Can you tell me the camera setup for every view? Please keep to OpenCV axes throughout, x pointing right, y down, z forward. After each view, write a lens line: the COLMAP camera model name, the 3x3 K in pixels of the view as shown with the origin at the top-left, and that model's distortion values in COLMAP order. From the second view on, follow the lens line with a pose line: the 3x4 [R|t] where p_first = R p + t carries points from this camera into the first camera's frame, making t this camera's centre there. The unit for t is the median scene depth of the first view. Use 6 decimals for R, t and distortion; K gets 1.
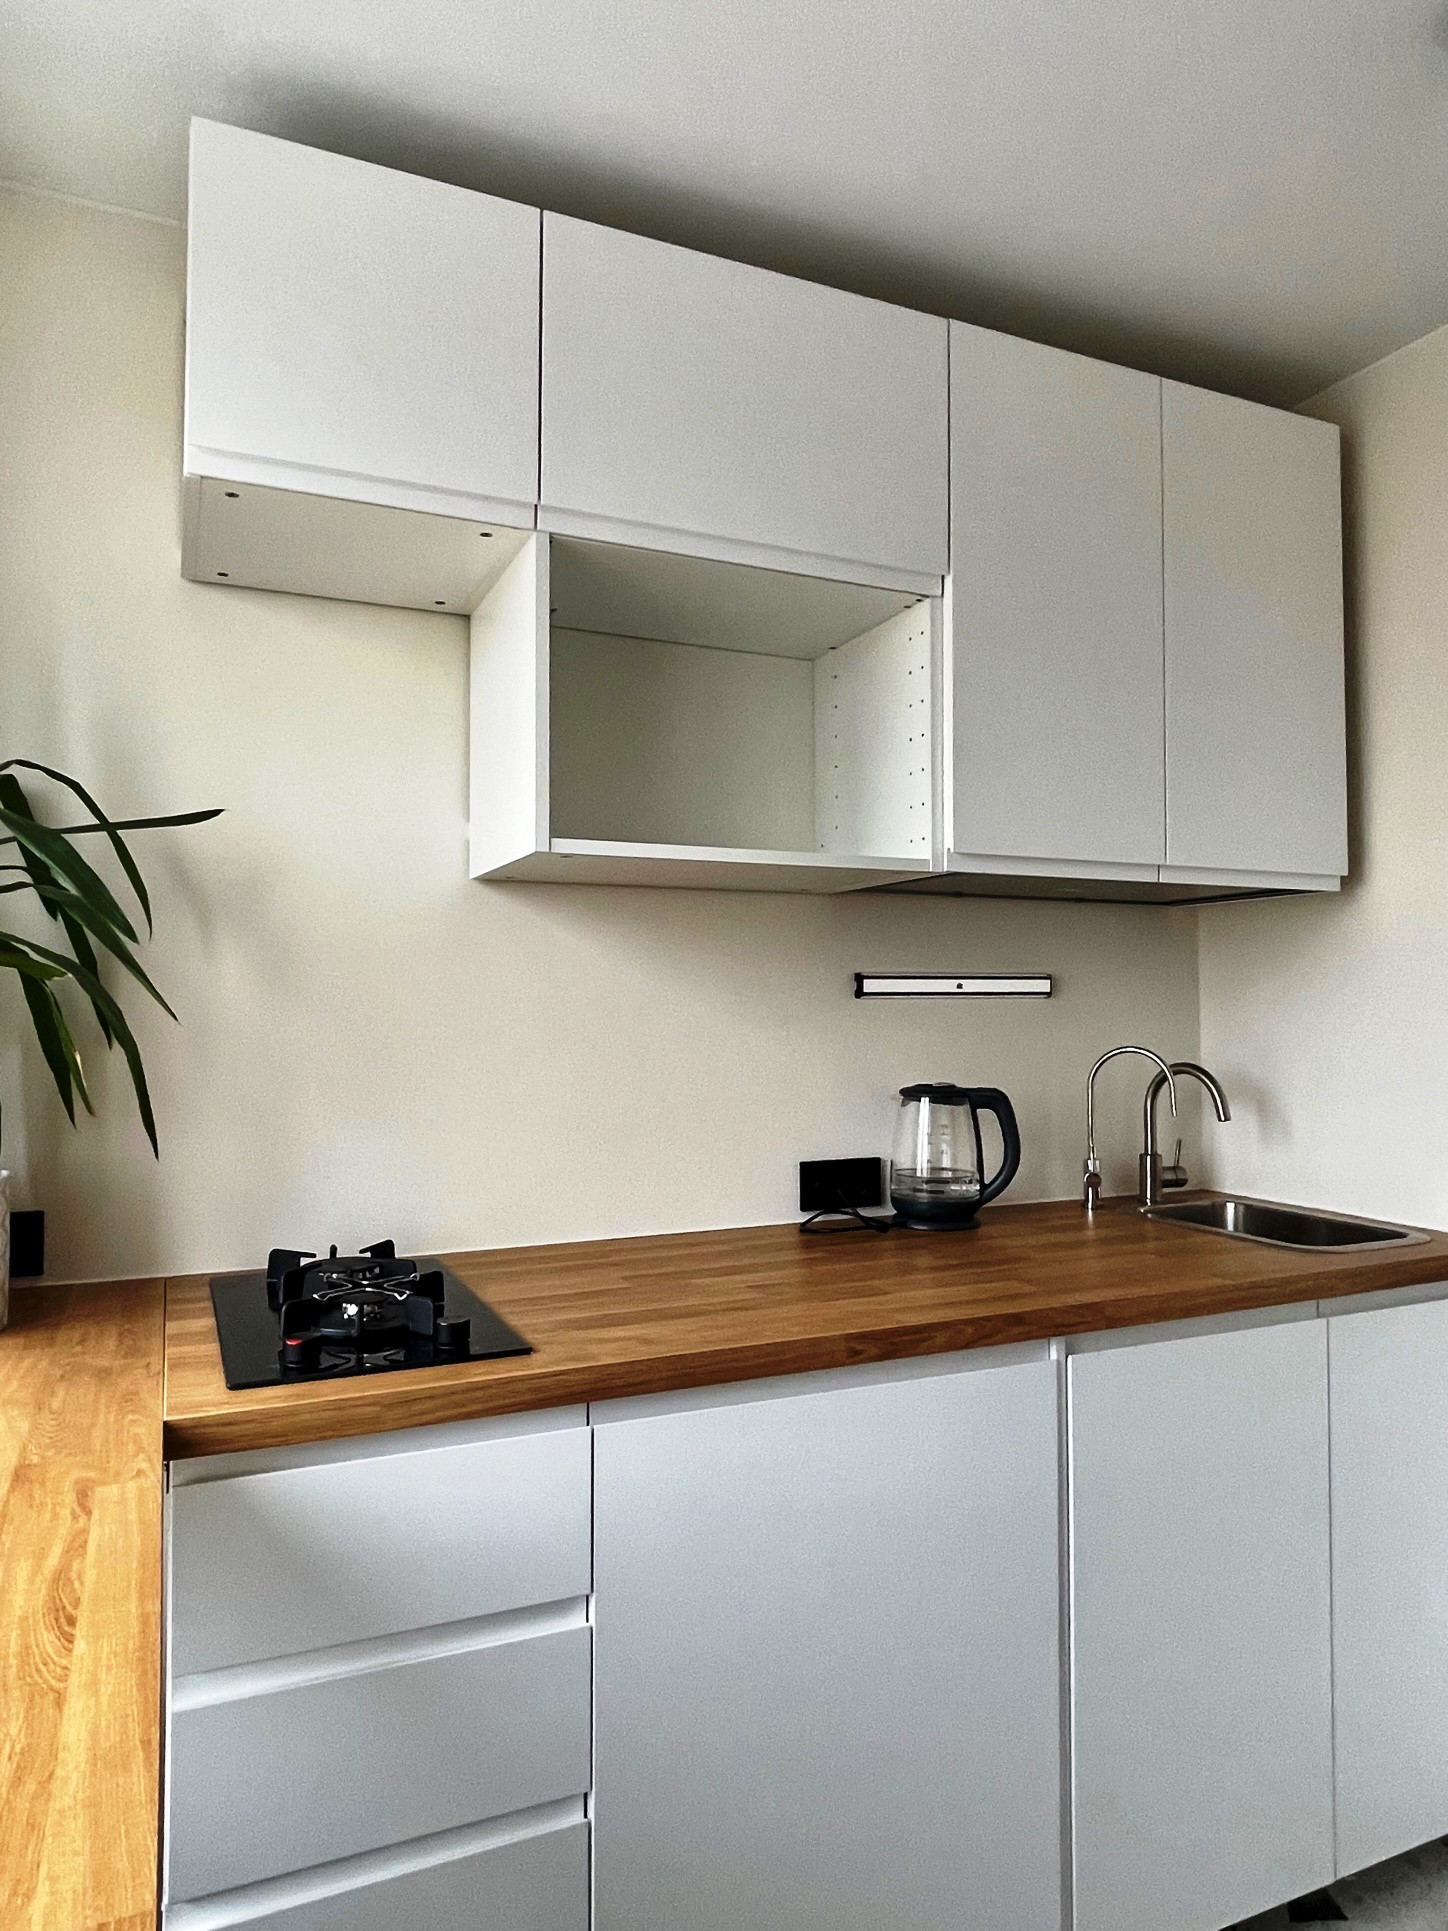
lens RADIAL K [[1222.1, 0, 724.0], [0, 1222.1, 965.5], [0, 0, 1]] dist [0.000400, -0.007493]
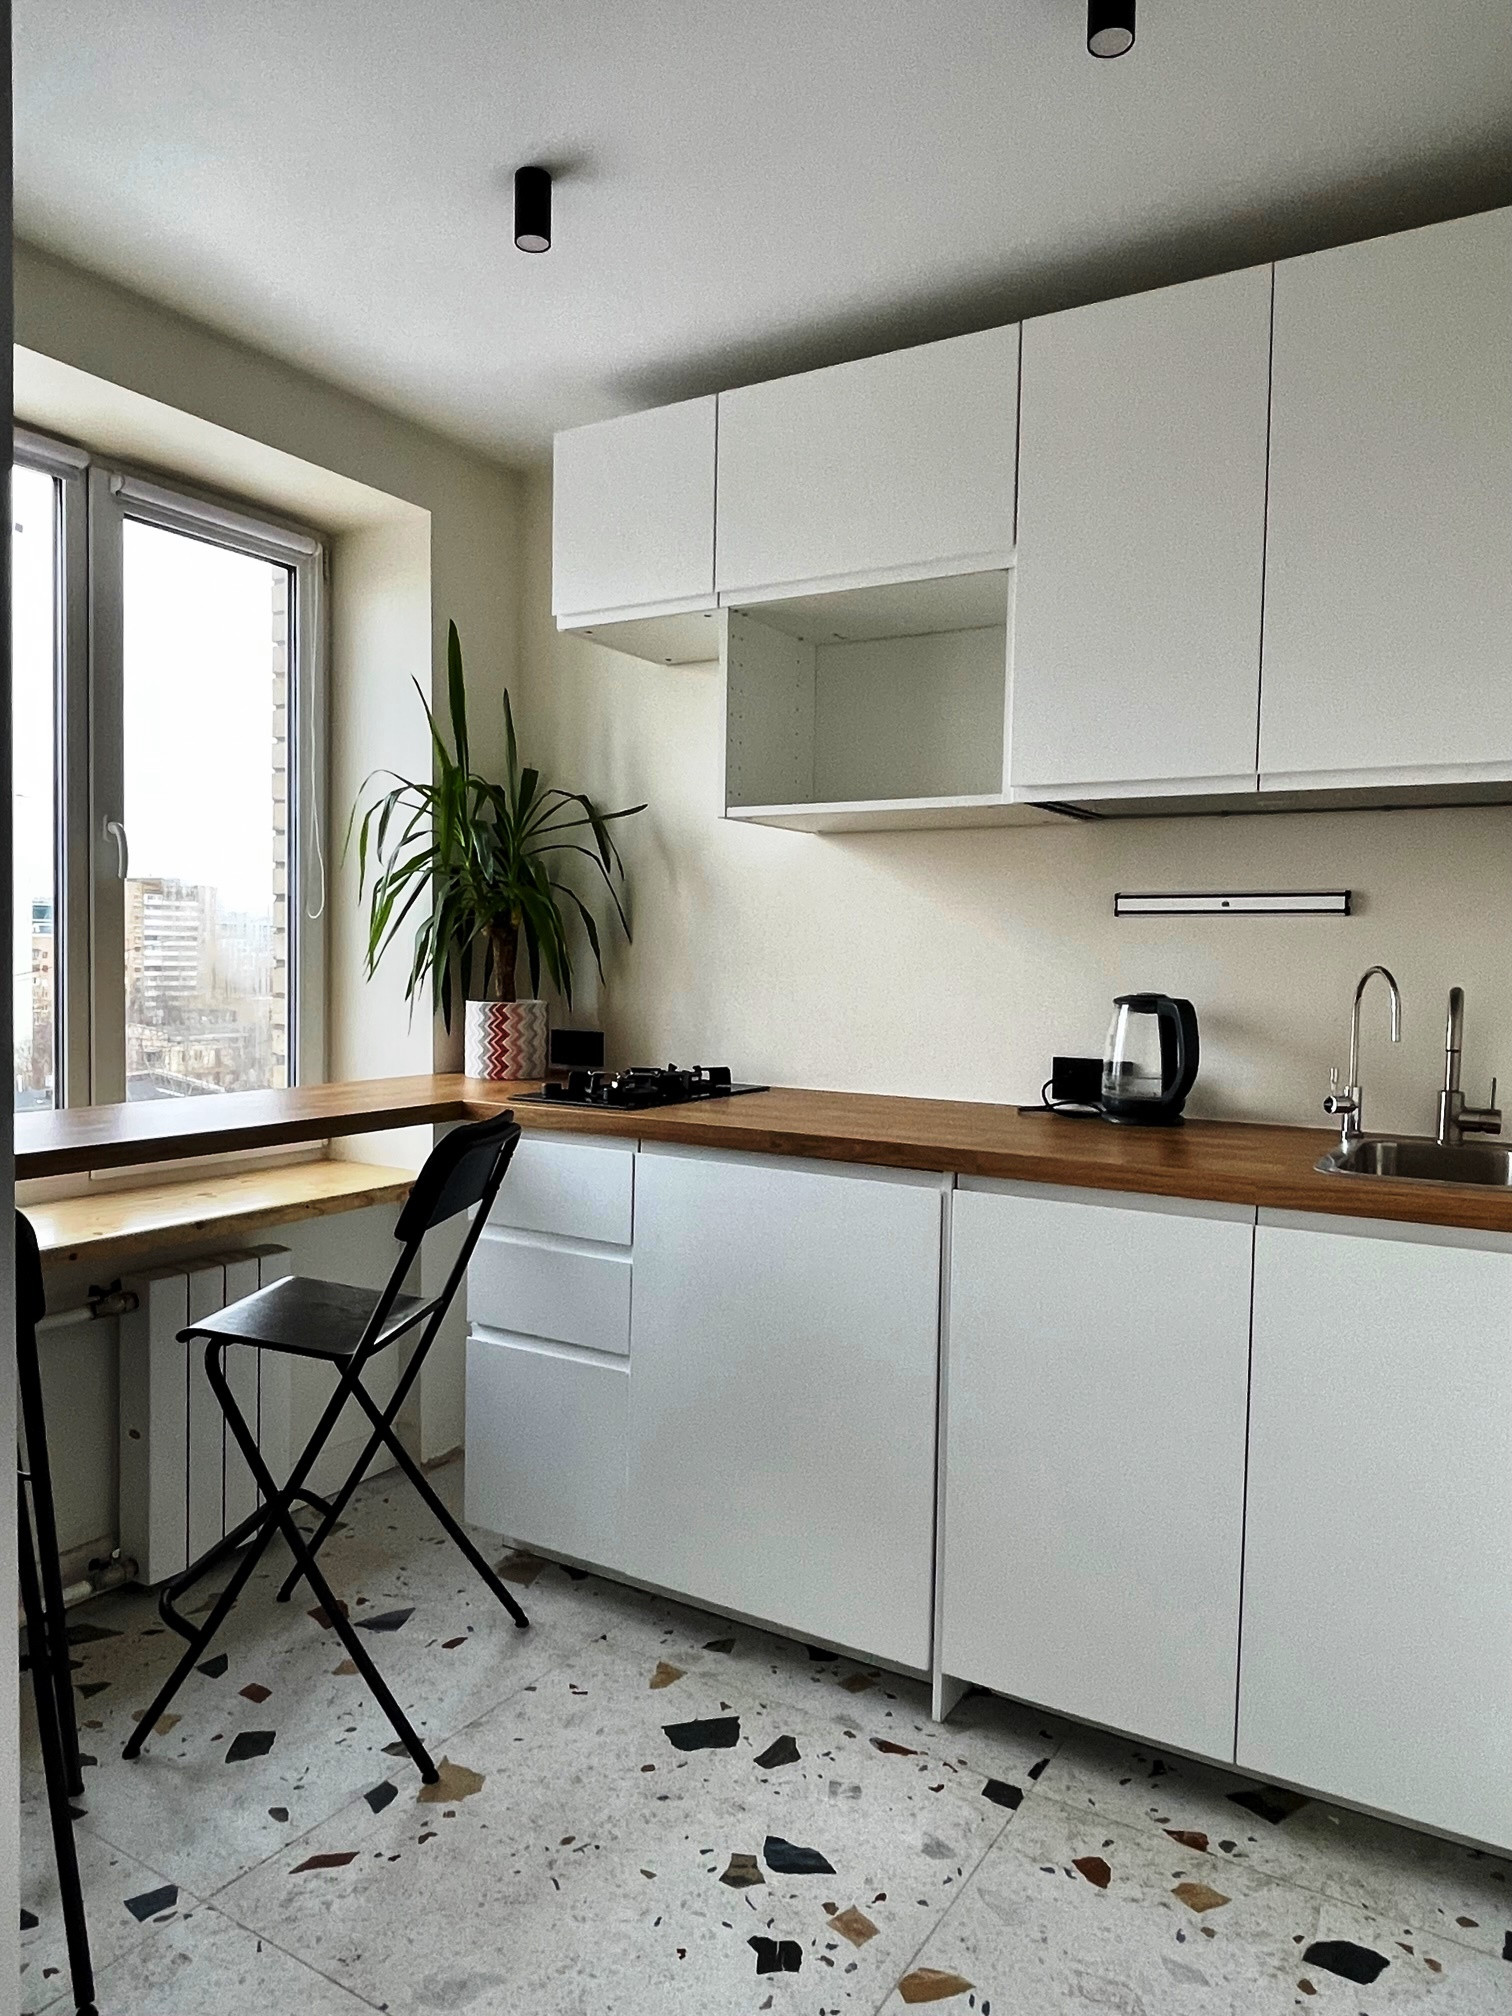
lens RADIAL K [[1339.2, 0, 756.0], [0, 1339.2, 1008.0], [0, 0, 1]] dist [-0.002017, -0.000430]
pose [[0.566949, 0.046019, -0.822466, 0.964222], [0.009330, 0.998016, 0.062273, 0.032588], [0.823700, -0.042979, 0.565395, 0.043421]]
